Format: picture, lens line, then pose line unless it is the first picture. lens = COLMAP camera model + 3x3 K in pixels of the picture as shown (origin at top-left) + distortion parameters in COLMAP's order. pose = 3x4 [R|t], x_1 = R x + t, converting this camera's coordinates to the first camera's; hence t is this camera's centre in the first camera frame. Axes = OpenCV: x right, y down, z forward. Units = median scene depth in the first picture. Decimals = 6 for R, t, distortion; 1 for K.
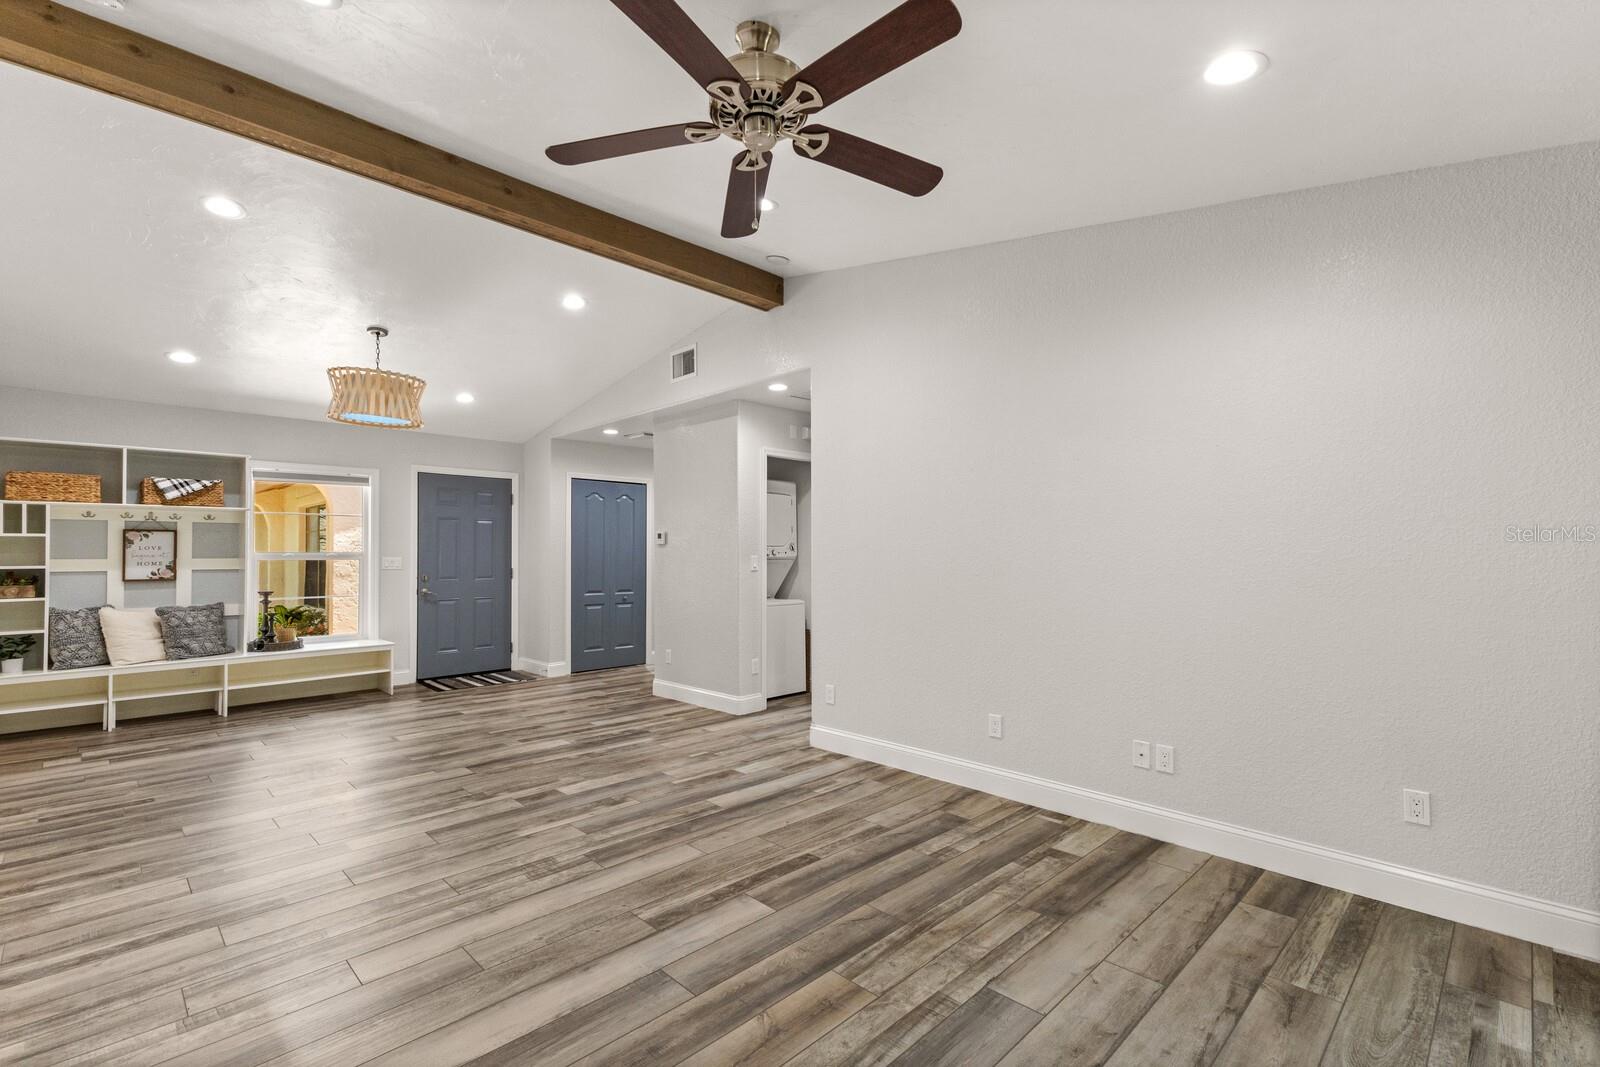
lens RADIAL K [[700.7, 0, 806.4], [0, 700.7, 549.4], [0, 0, 1]] dist [0.019181, -0.003365]
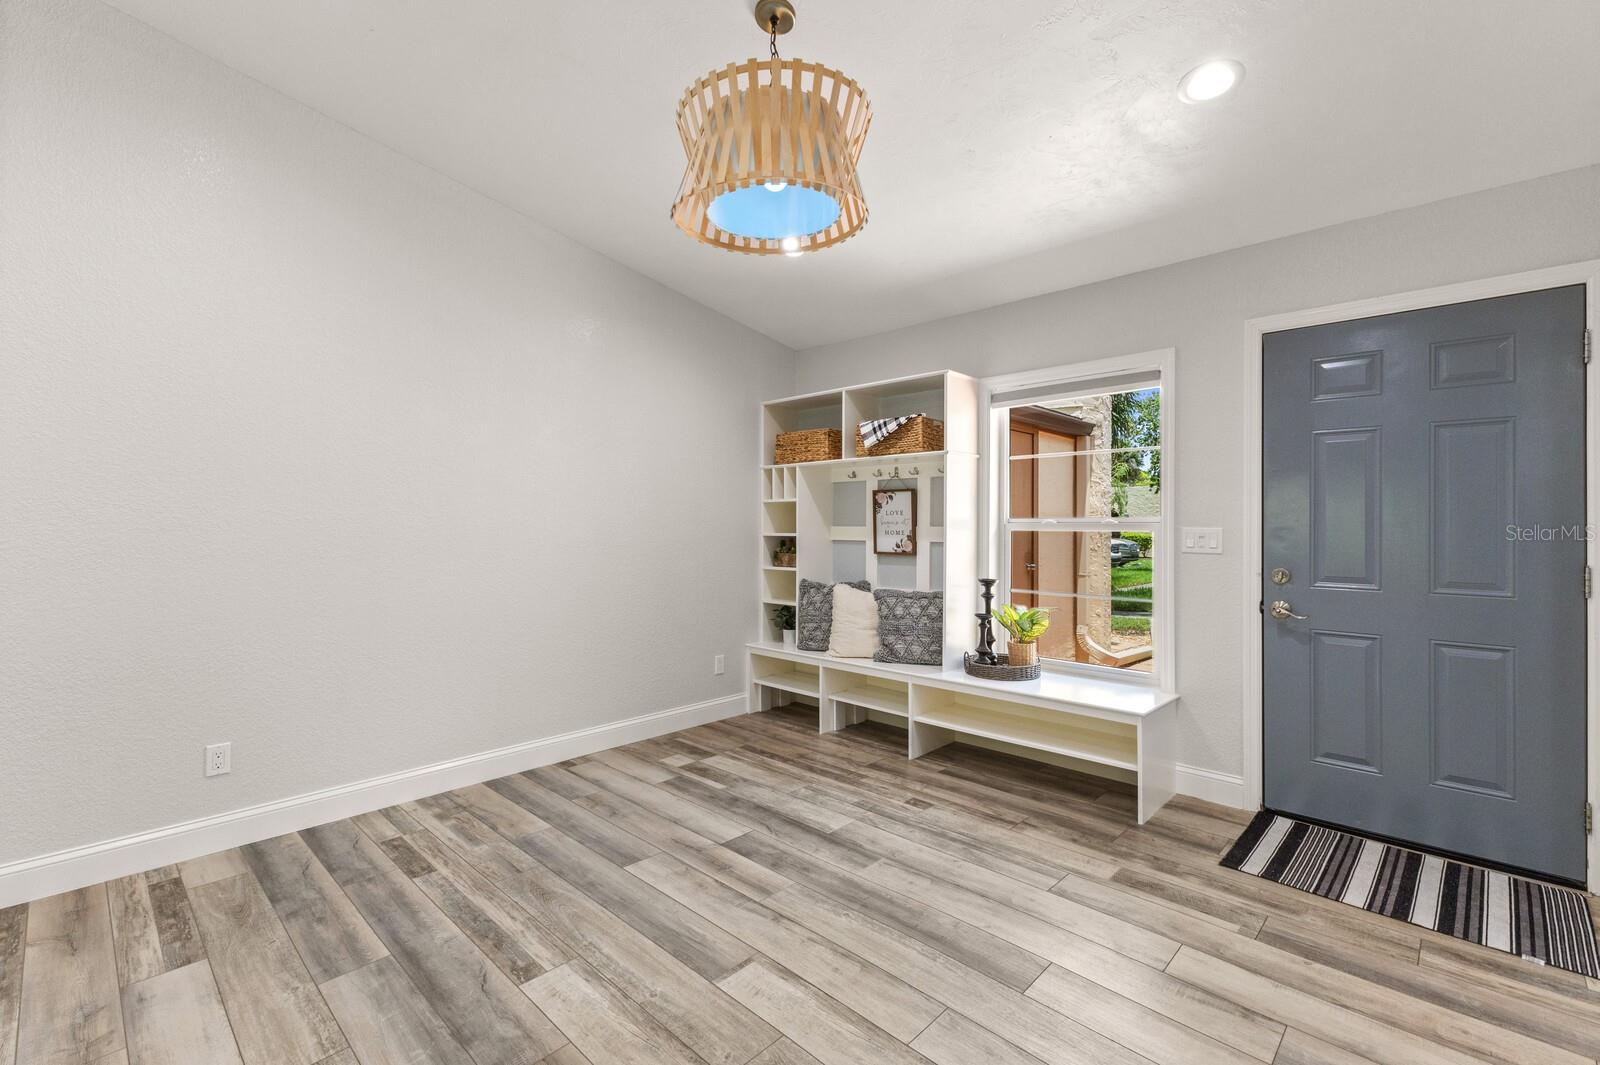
lens RADIAL K [[700.7, 0, 796.8], [0, 700.7, 519.4], [0, 0, 1]] dist [0.019181, -0.003365]
pose [[0.000342, -0.001415, -0.999999, -0.181025], [0.008904, 0.999959, -0.001412, 0.006685], [0.999960, -0.008904, 0.000355, 1.112971]]
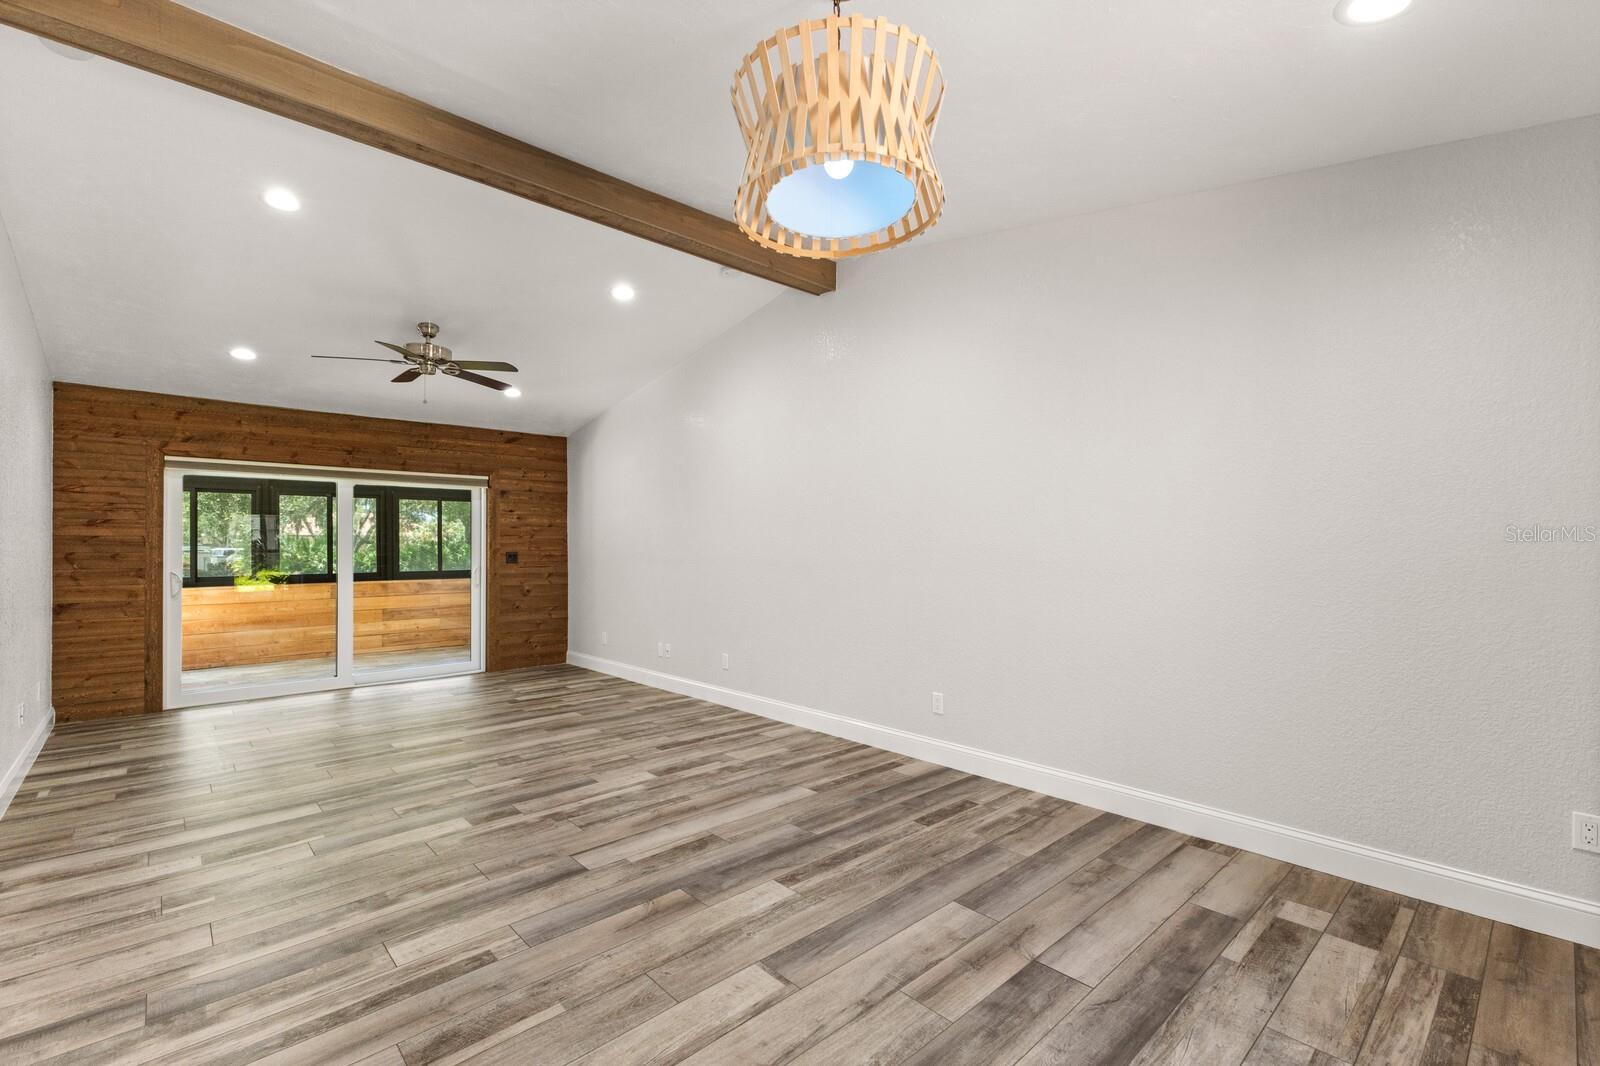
lens RADIAL K [[700.7, 0, 787.7], [0, 700.7, 539.2], [0, 0, 1]] dist [0.019181, -0.003365]
pose [[-0.997614, 0.009764, 0.068341, -0.666647], [0.008314, 0.999735, -0.021469, 0.016367], [-0.068533, -0.020849, -0.997431, 1.532698]]
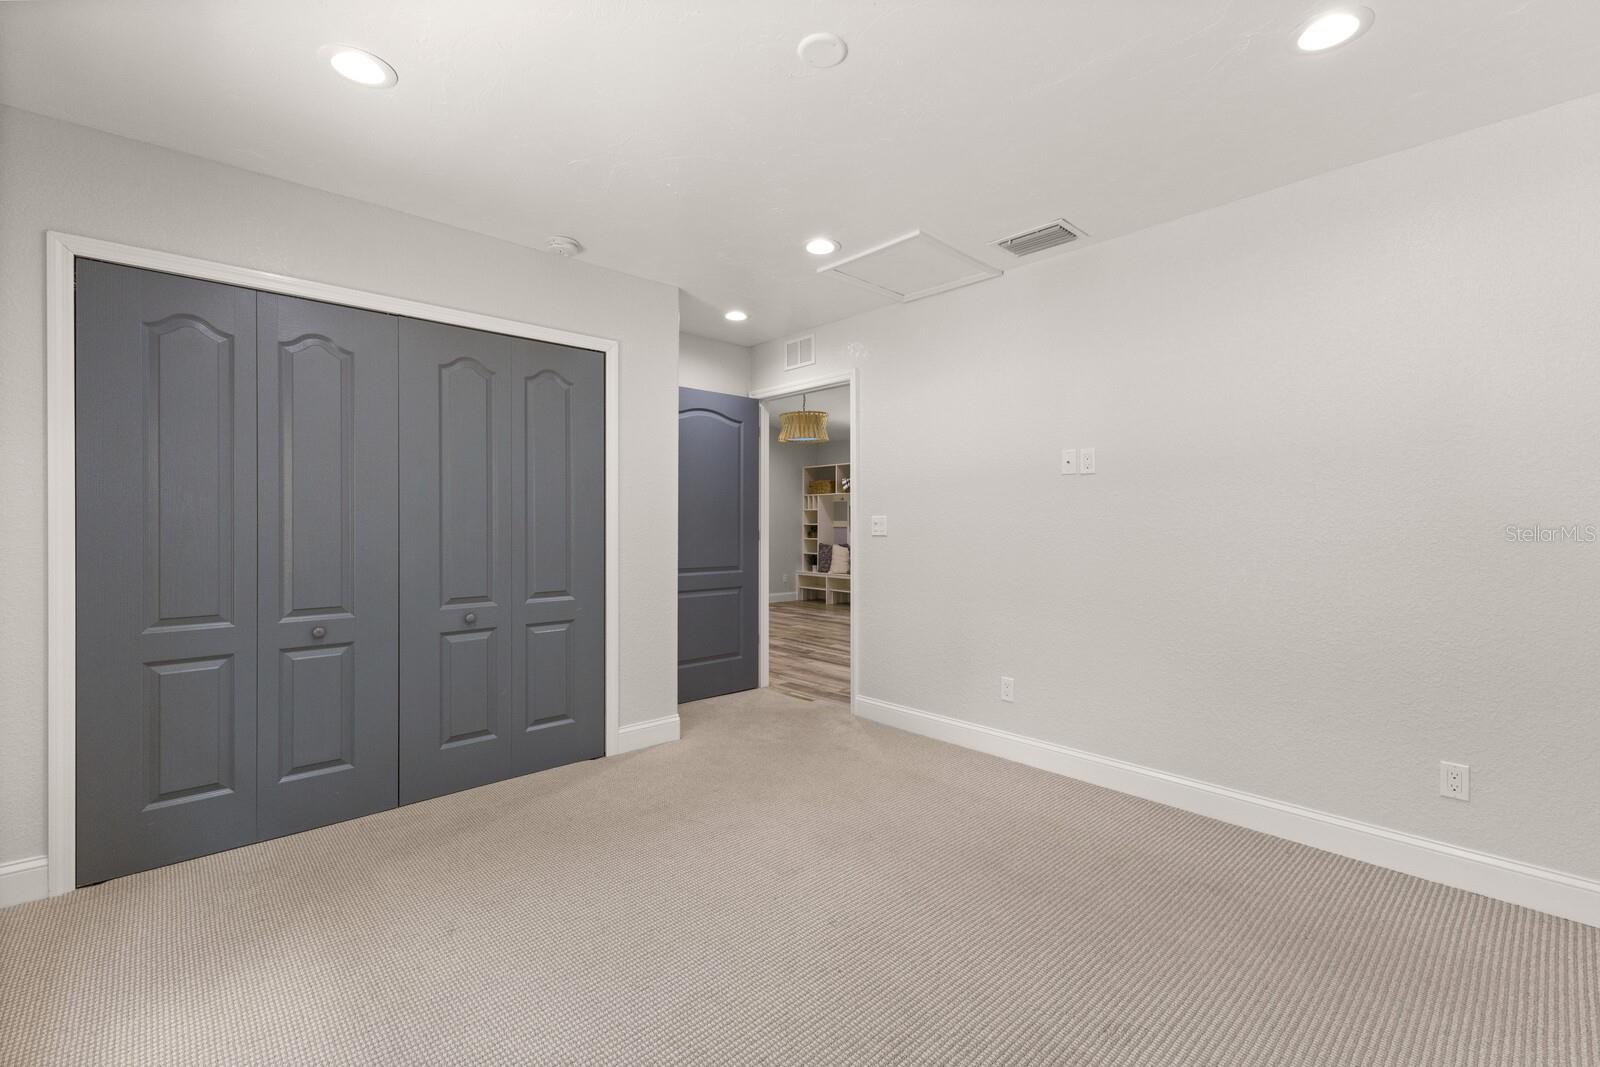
lens RADIAL K [[700.7, 0, 800.6], [0, 700.7, 521.4], [0, 0, 1]] dist [0.019181, -0.003365]
pose [[-0.063675, 0.014873, -0.997860, 1.195855], [0.007267, 0.999869, 0.014440, -0.017317], [0.997944, -0.006332, -0.063774, 1.207348]]
